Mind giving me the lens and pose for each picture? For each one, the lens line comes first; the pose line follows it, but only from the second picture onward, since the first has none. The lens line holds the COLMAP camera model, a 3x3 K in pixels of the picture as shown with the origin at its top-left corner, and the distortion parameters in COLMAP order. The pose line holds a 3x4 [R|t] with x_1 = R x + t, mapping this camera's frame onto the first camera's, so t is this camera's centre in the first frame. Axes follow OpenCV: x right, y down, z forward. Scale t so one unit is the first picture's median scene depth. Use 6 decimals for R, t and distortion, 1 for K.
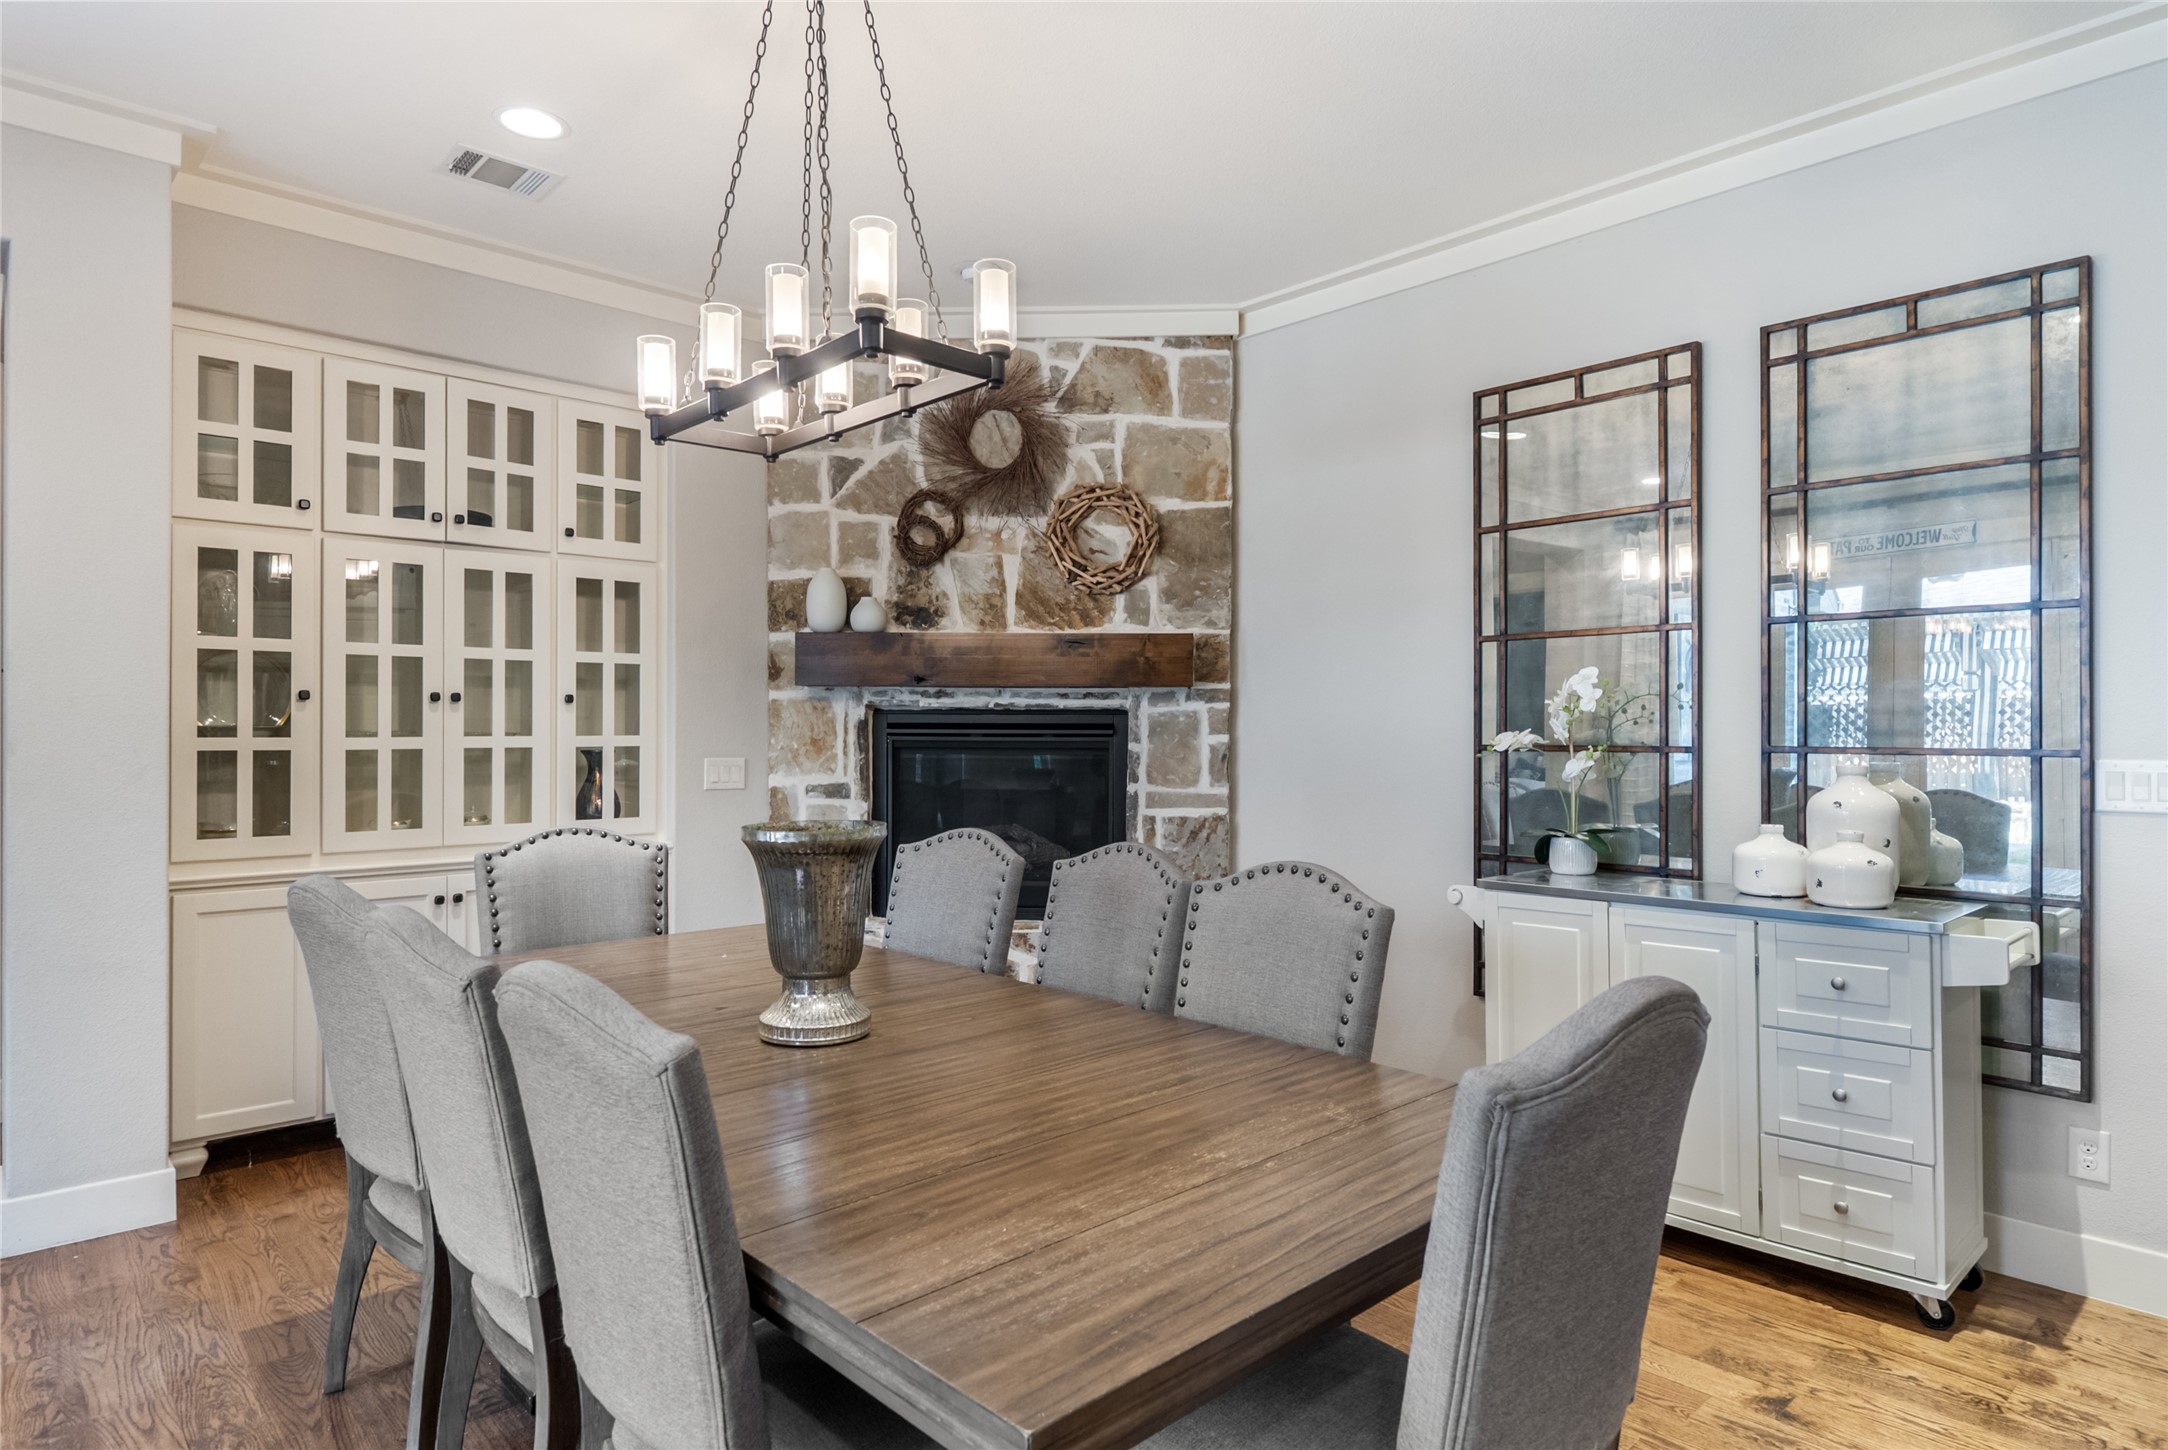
lens RADIAL K [[1217.2, 0, 1084.0], [0, 1217.2, 725.0], [0, 0, 1]] dist [-0.003789, -0.000855]
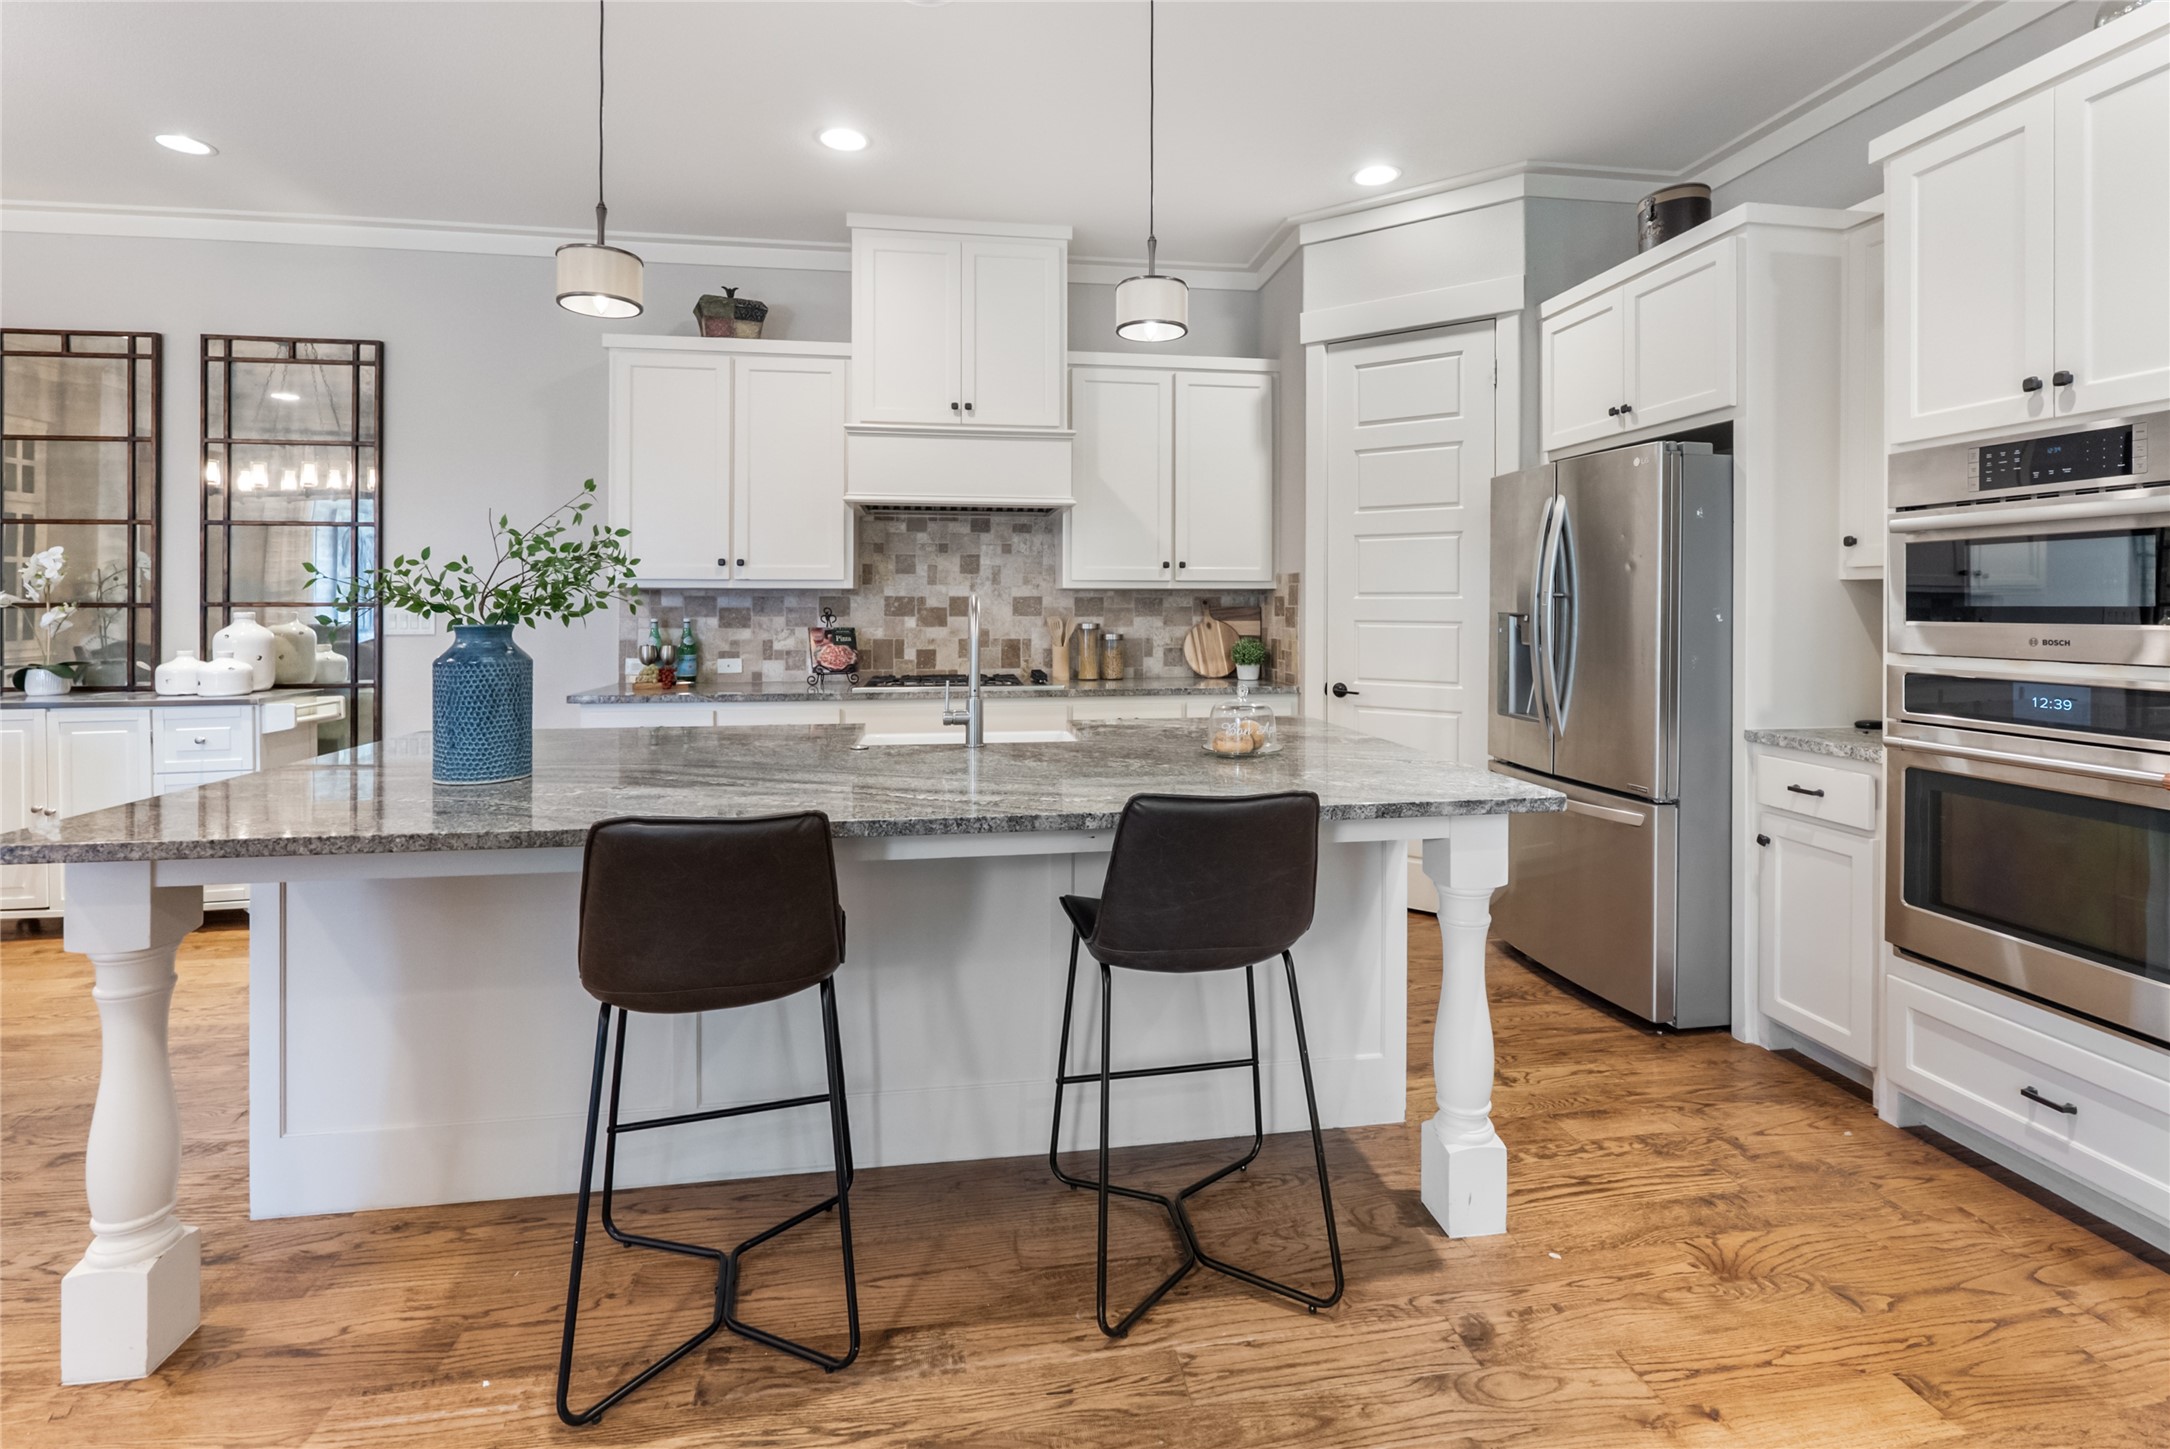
lens RADIAL K [[1014.8, 0, 1097.8], [0, 1014.8, 598.3], [0, 0, 1]] dist [-0.004677, -0.000354]
pose [[0.556734, 0.001835, 0.830689, 0.085981], [-0.003793, 0.999993, 0.000333, 0.005440], [-0.830682, -0.003336, 0.556737, -0.487806]]
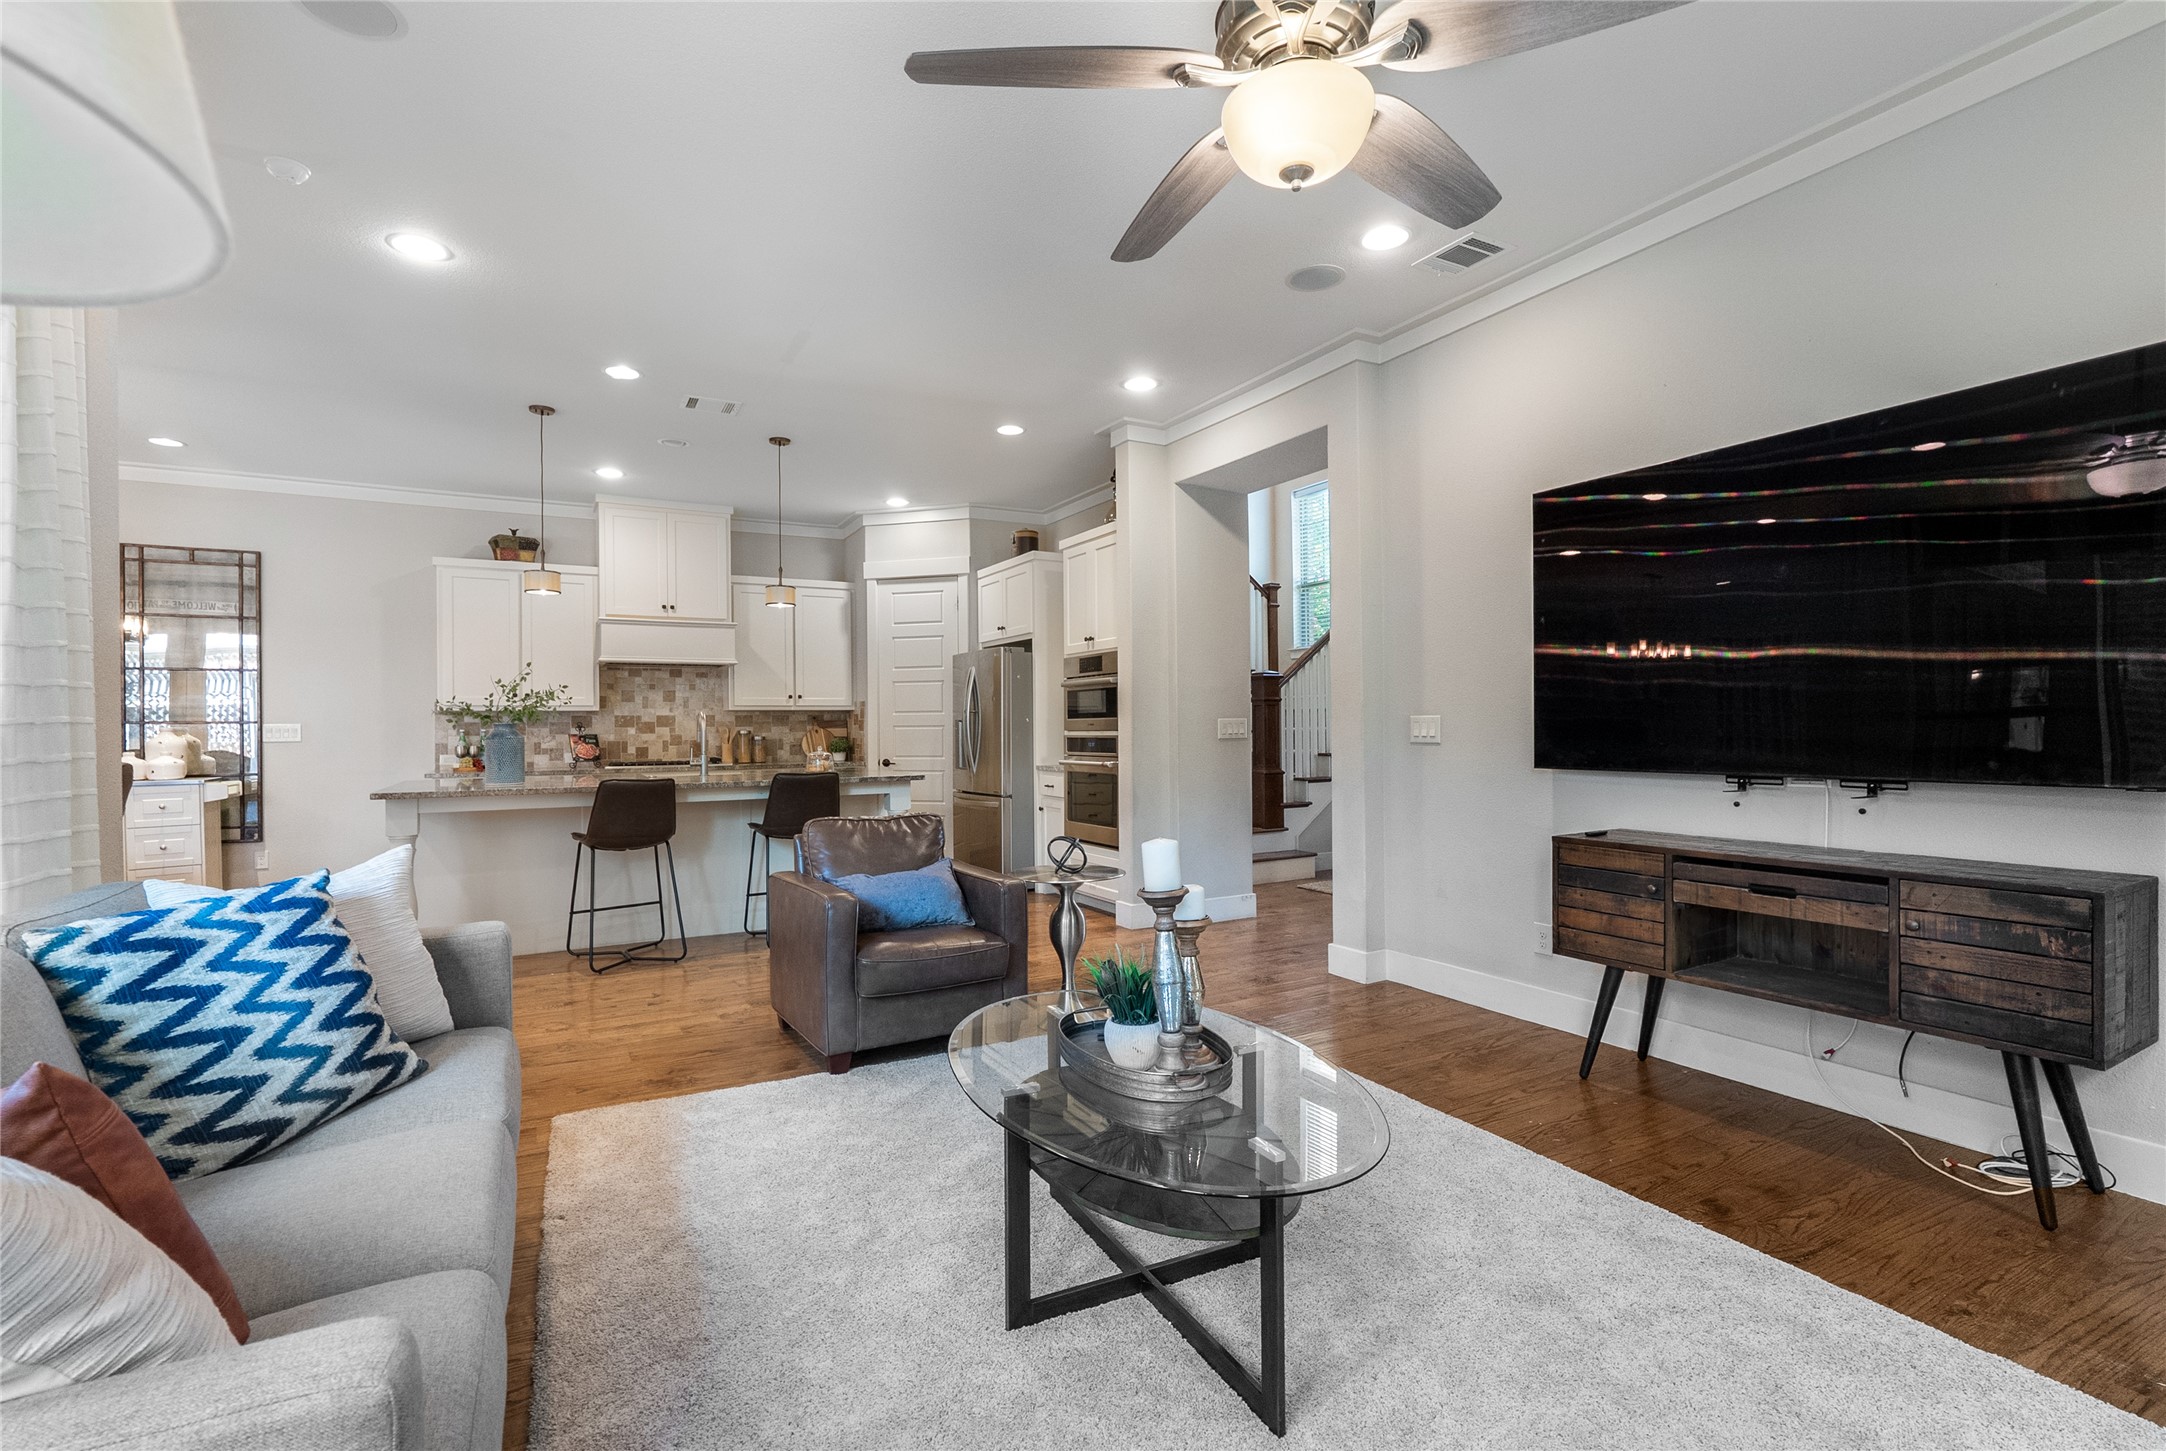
lens RADIAL K [[972.8, 0, 1083.0], [0, 972.8, 725.5], [0, 0, 1]] dist [-0.002221, -0.000251]
pose [[0.235154, -0.004218, 0.971949, -0.592162], [0.004800, 0.999983, 0.003178, 0.020163], [-0.971946, 0.003918, 0.235170, -0.891753]]
